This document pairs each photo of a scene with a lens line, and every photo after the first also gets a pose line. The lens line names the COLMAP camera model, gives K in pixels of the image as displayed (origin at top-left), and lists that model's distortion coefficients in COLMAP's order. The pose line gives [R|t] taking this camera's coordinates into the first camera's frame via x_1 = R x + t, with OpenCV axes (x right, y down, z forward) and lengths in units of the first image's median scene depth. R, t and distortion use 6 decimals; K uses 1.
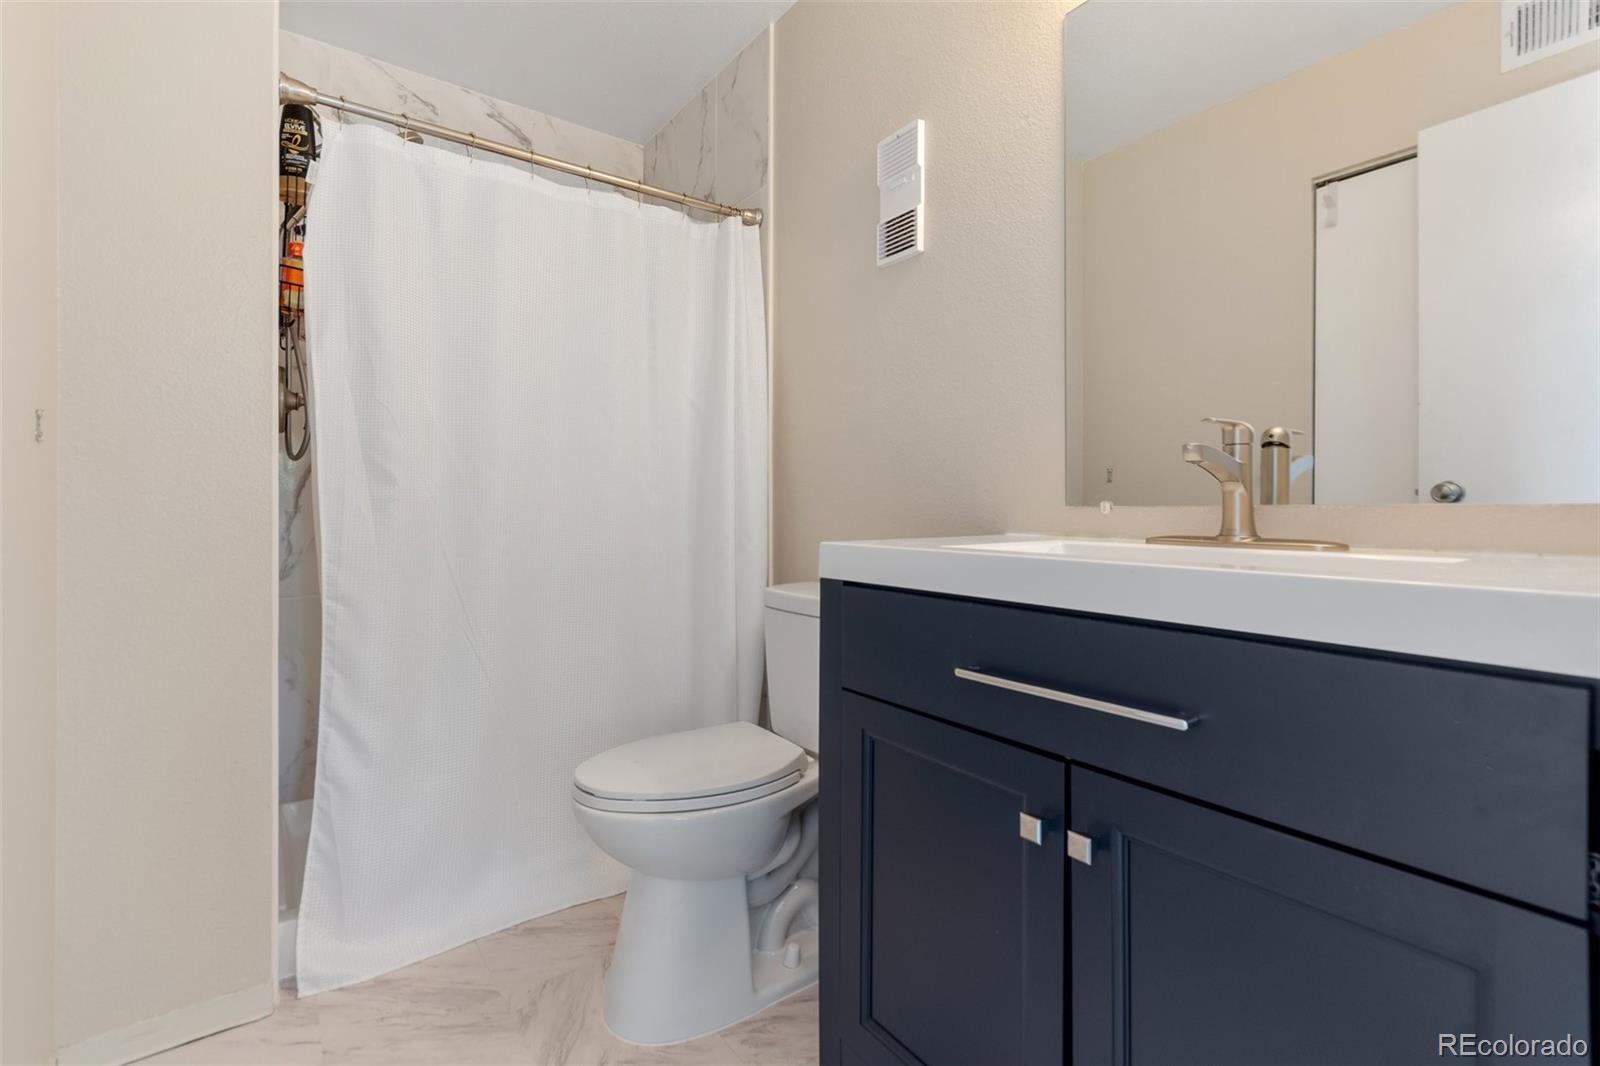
lens RADIAL K [[706.4, 0, 791.1], [0, 706.4, 516.8], [0, 0, 1]] dist [0.001196, 0.000084]
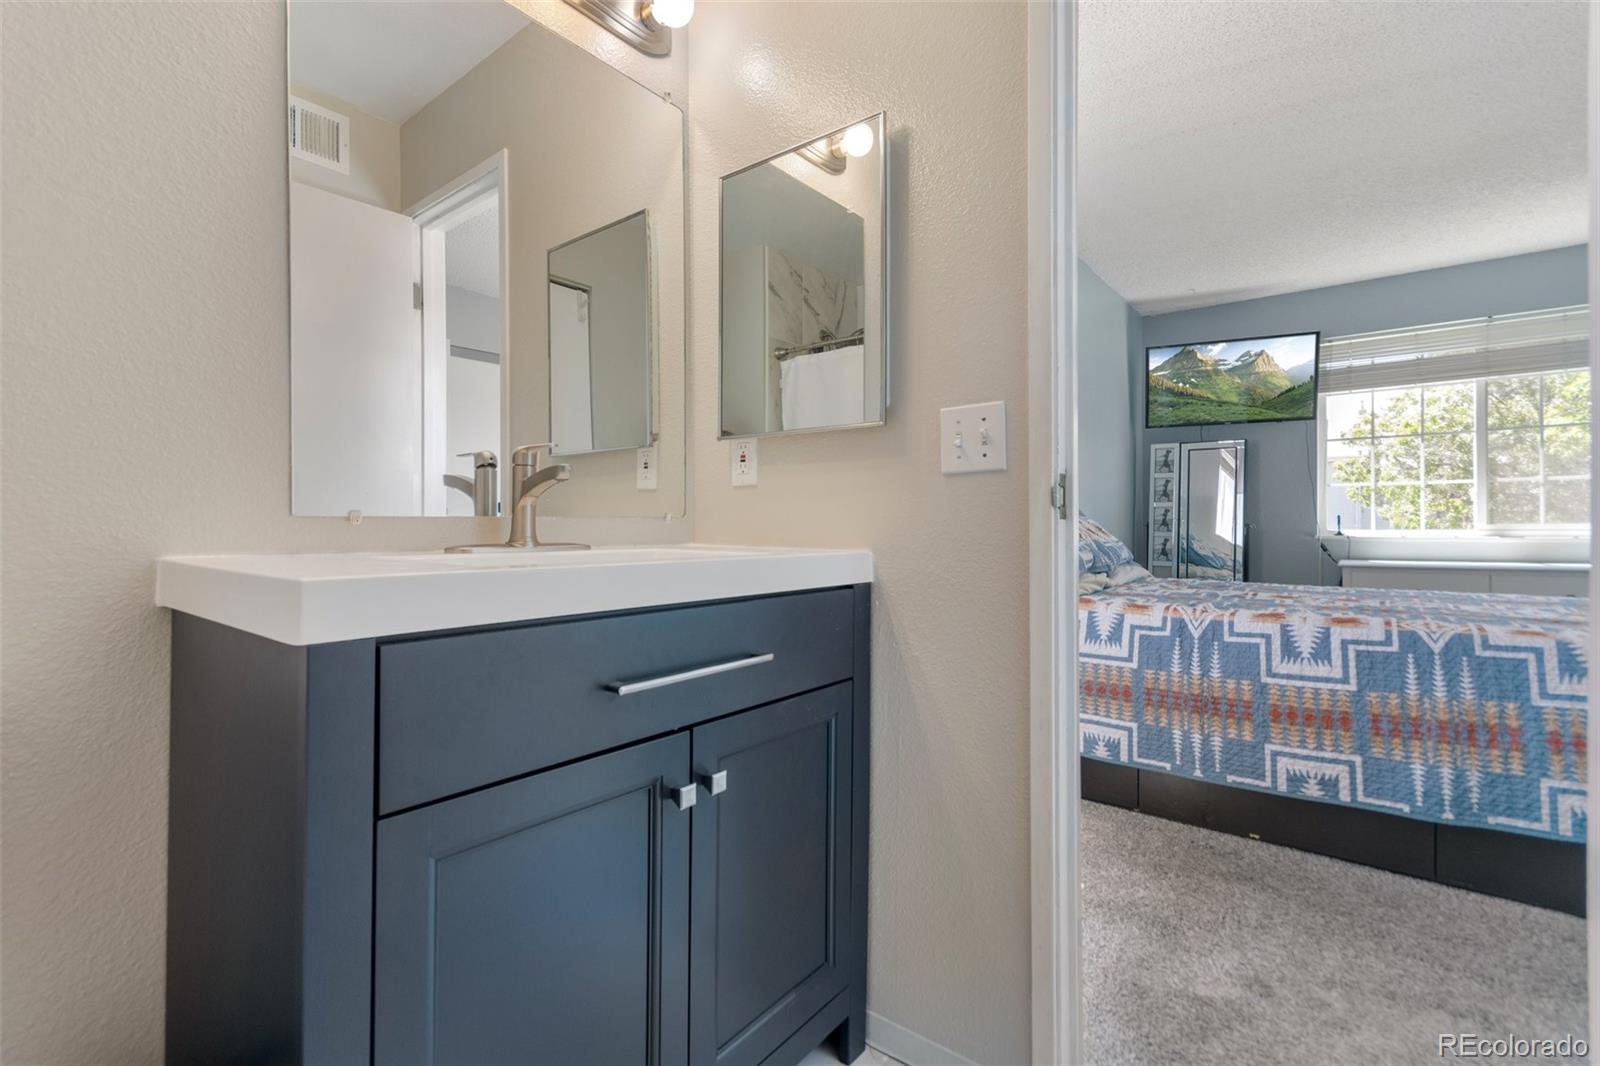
lens RADIAL K [[706.4, 0, 791.1], [0, 706.4, 516.8], [0, 0, 1]] dist [0.001196, 0.000084]
pose [[-0.278183, 0.012283, 0.960450, -0.710769], [-0.000299, 0.999917, -0.012875, -0.000466], [-0.960528, -0.003869, -0.278156, 1.004454]]
